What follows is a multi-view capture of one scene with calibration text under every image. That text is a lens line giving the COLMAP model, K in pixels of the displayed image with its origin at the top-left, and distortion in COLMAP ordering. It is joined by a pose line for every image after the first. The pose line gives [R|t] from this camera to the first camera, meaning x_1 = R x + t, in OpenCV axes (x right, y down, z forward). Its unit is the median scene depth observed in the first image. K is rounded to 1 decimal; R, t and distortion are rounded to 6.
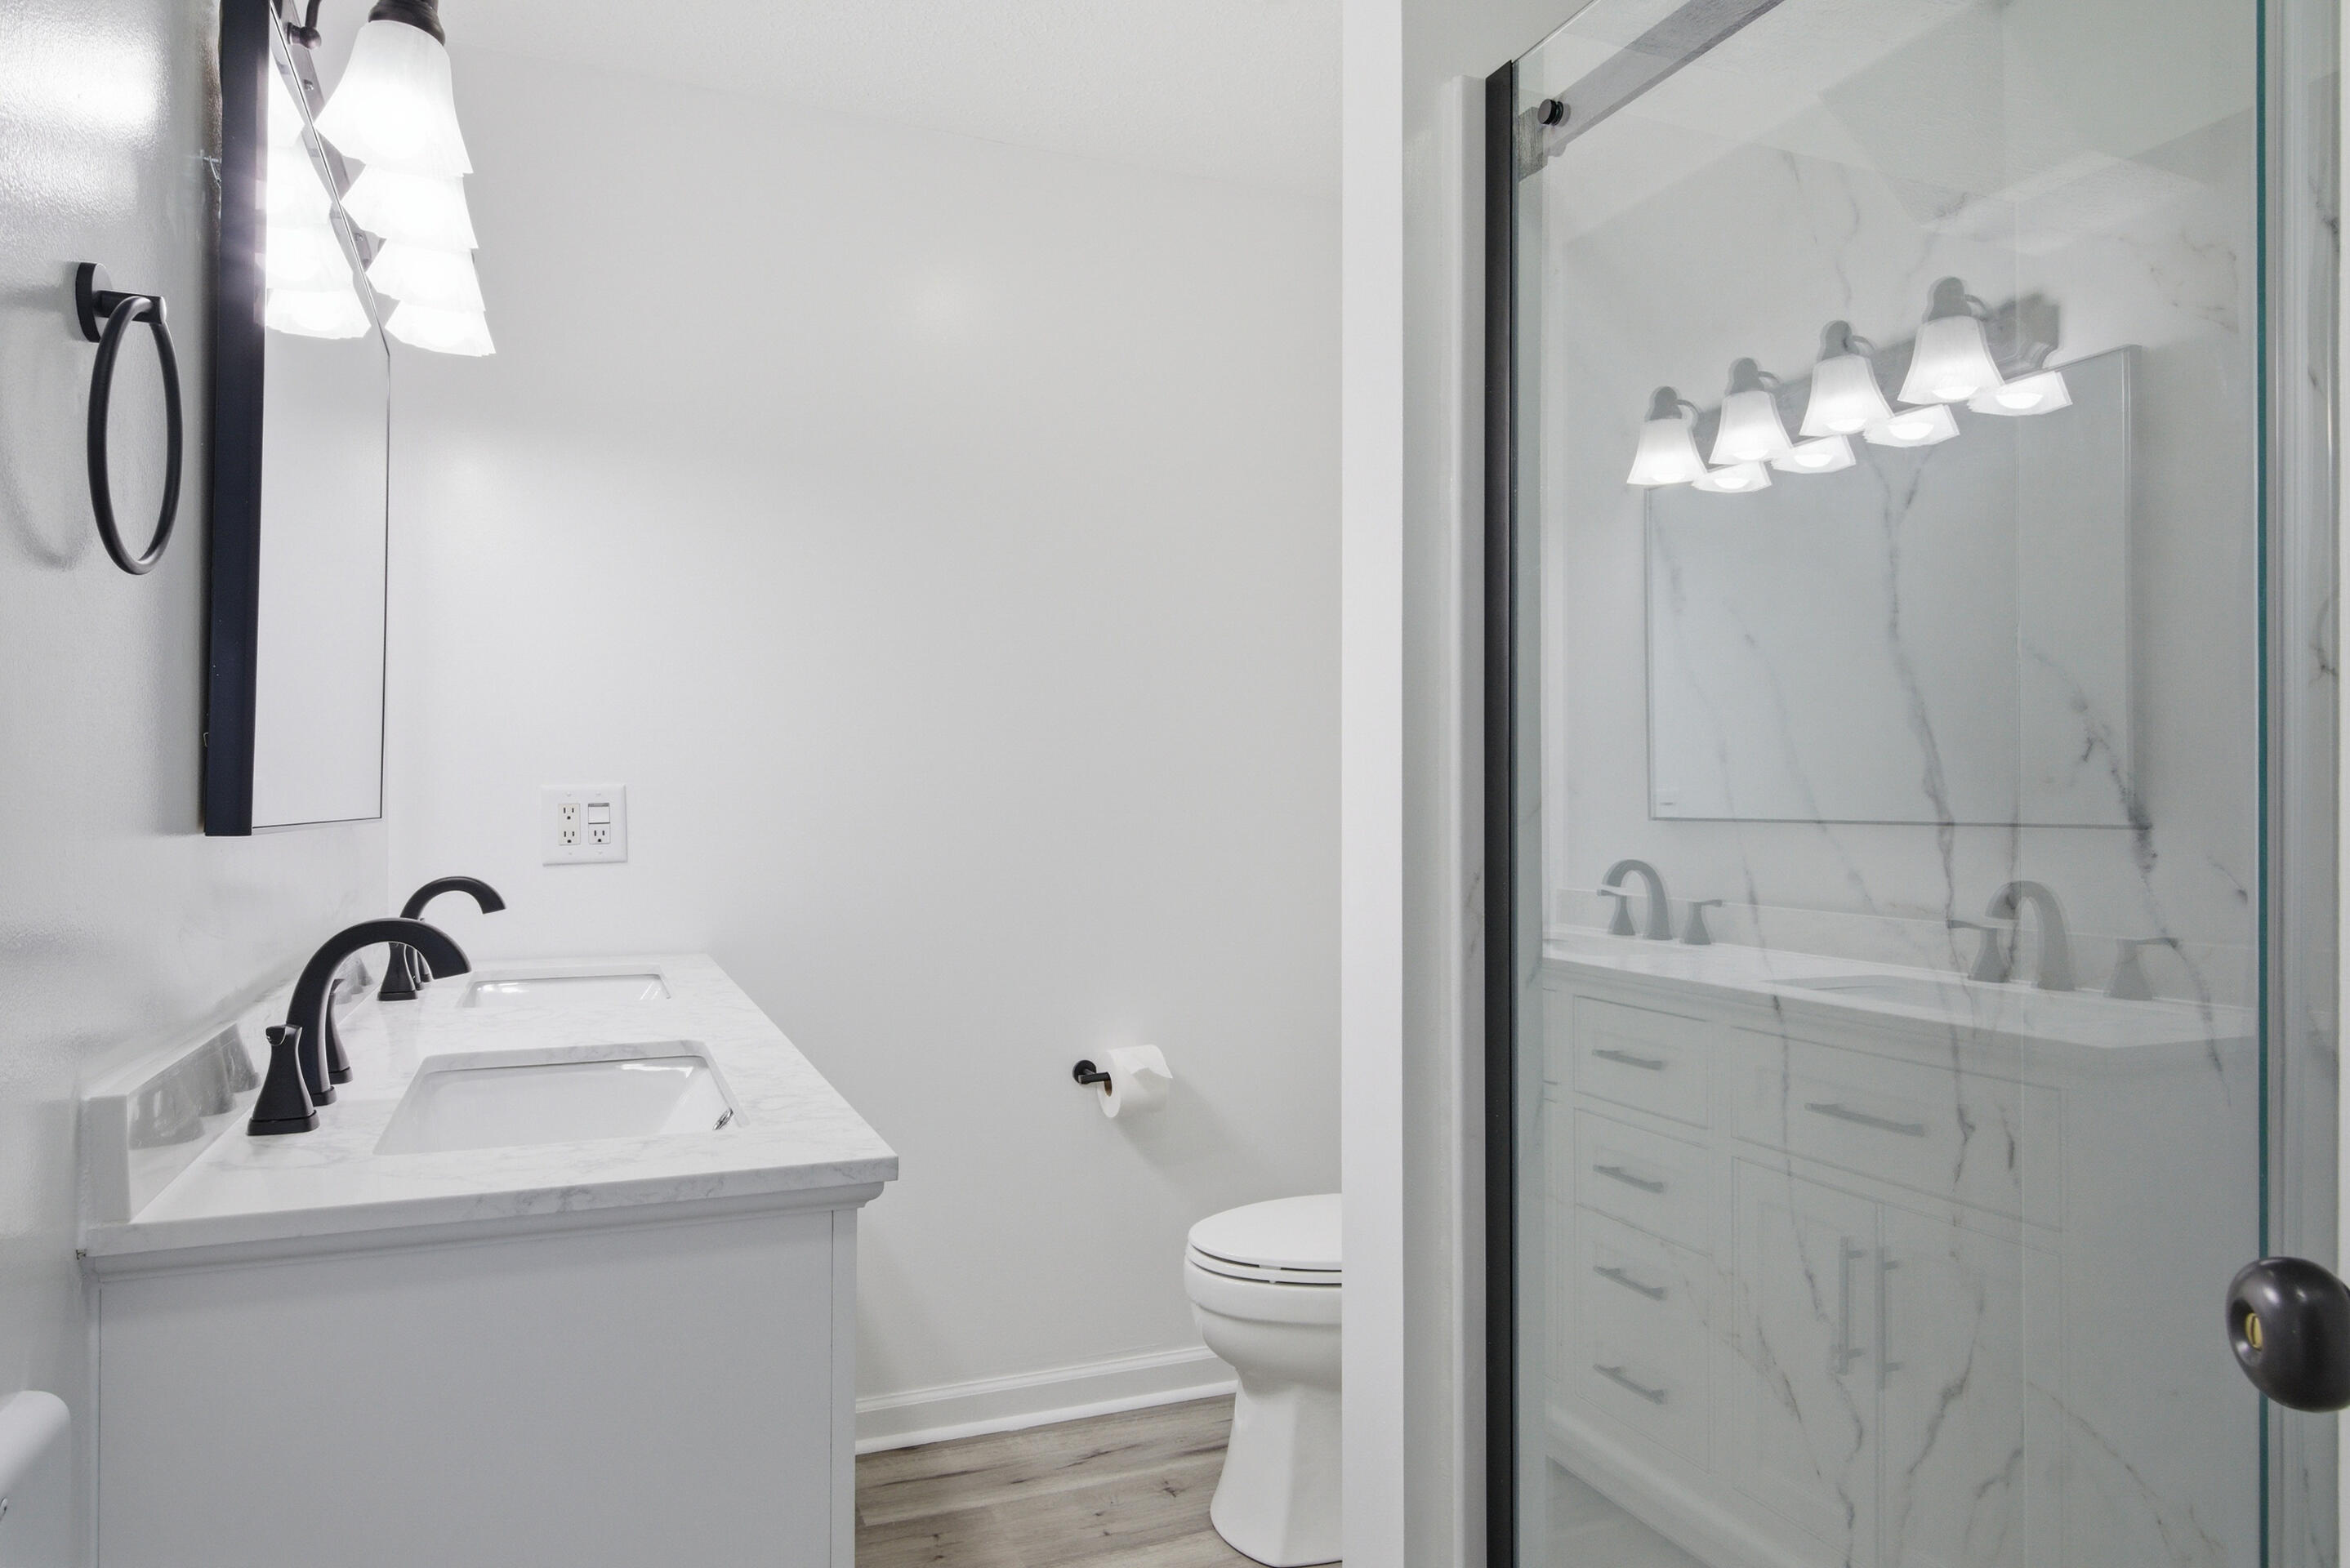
lens RADIAL K [[1429.4, 0, 1167.6], [0, 1429.4, 784.7], [0, 0, 1]] dist [-0.004969, -0.006141]
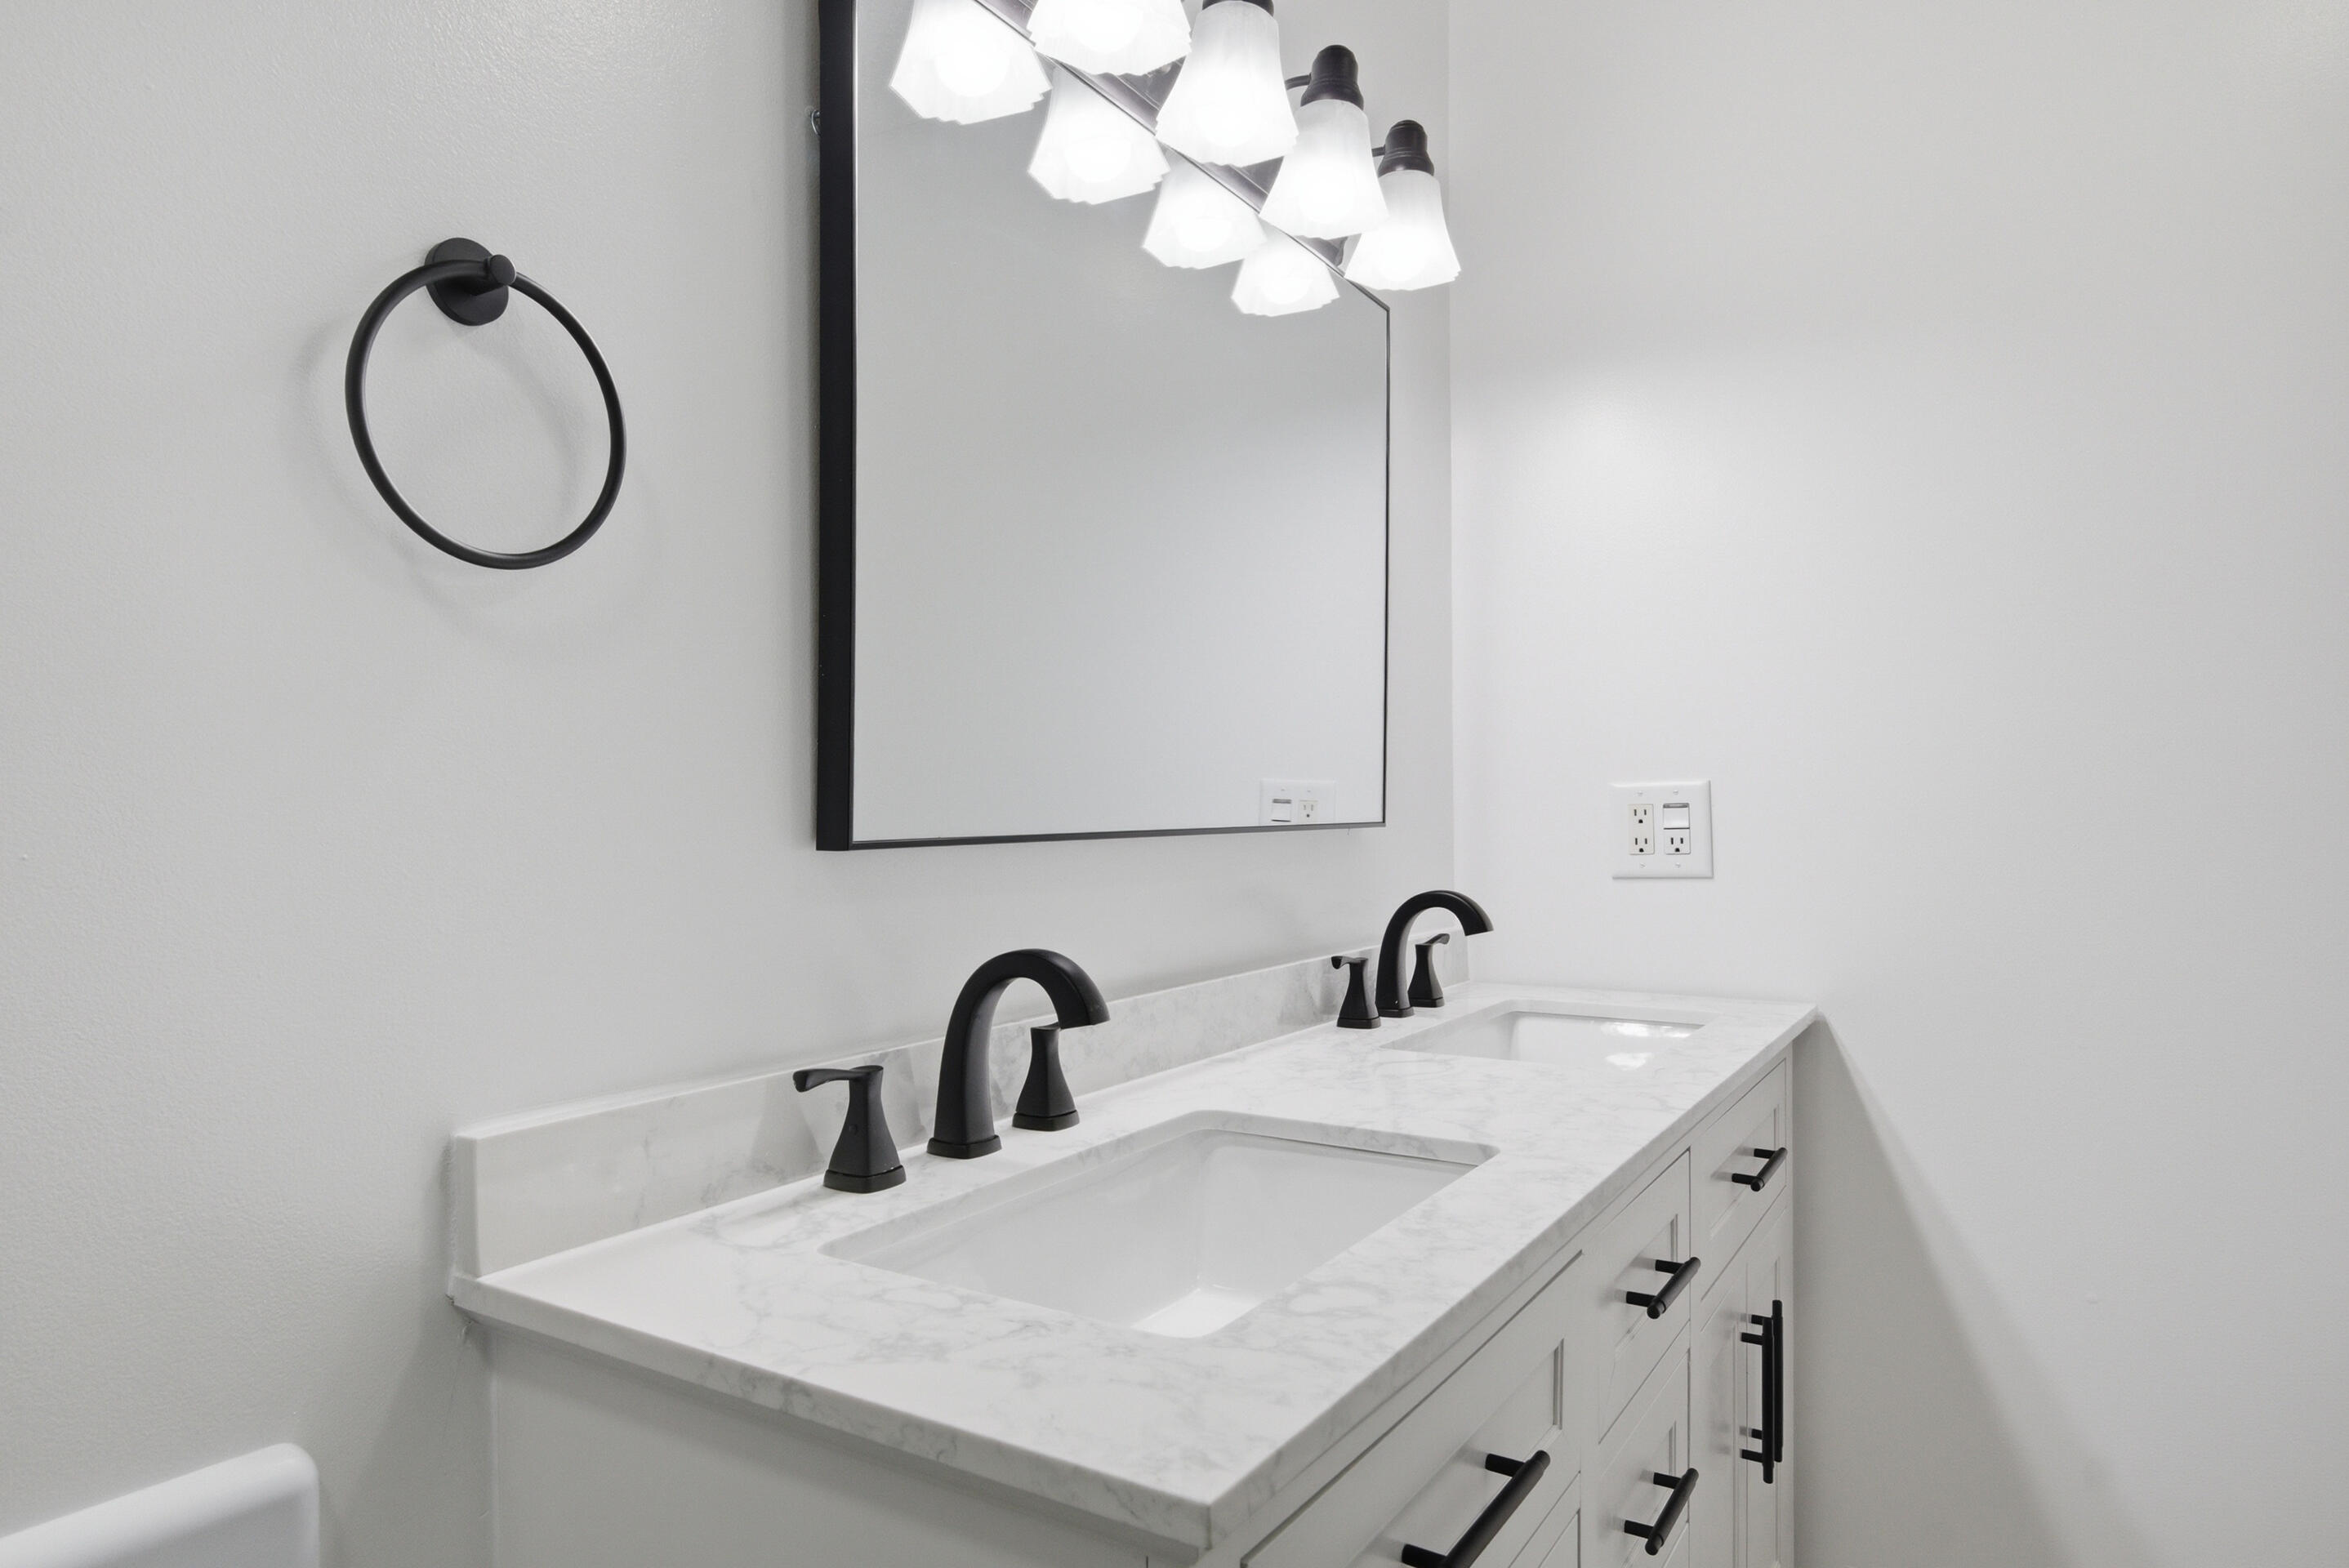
lens RADIAL K [[1428.8, 0, 1177.9], [0, 1428.8, 804.1], [0, 0, 1]] dist [-0.004969, -0.006141]
pose [[0.570465, -0.004203, -0.821311, 0.144426], [0.019161, 0.999783, 0.008193, 0.001879], [0.821098, -0.020411, 0.570422, 0.439710]]
